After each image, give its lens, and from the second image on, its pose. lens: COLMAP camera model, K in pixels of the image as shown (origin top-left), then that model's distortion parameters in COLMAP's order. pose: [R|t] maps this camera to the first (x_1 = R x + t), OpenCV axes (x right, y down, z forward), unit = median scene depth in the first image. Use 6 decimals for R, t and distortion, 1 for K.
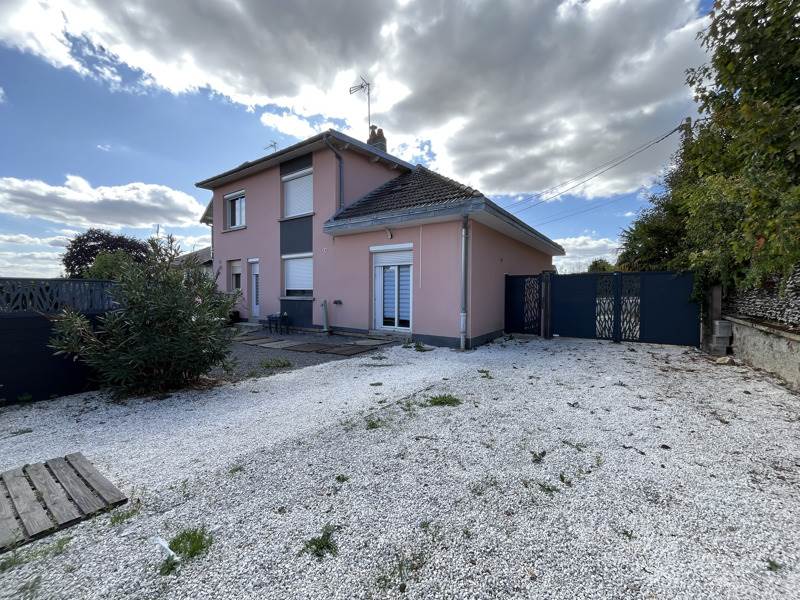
lens RADIAL K [[328.2, 0, 400.0], [0, 328.2, 300.0], [0, 0, 1]] dist [-0.003040, -0.000089]
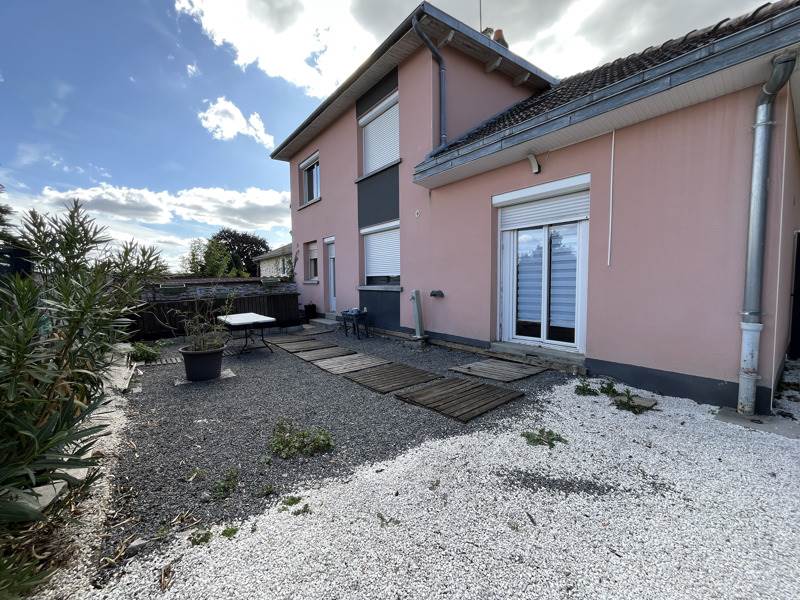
lens RADIAL K [[328.2, 0, 400.0], [0, 328.2, 300.0], [0, 0, 1]] dist [-0.003040, -0.000089]
pose [[0.958397, 0.002494, -0.285429, -0.073344], [0.007616, 0.999382, 0.034304, -0.003841], [0.285338, -0.035050, 0.957786, 0.354445]]
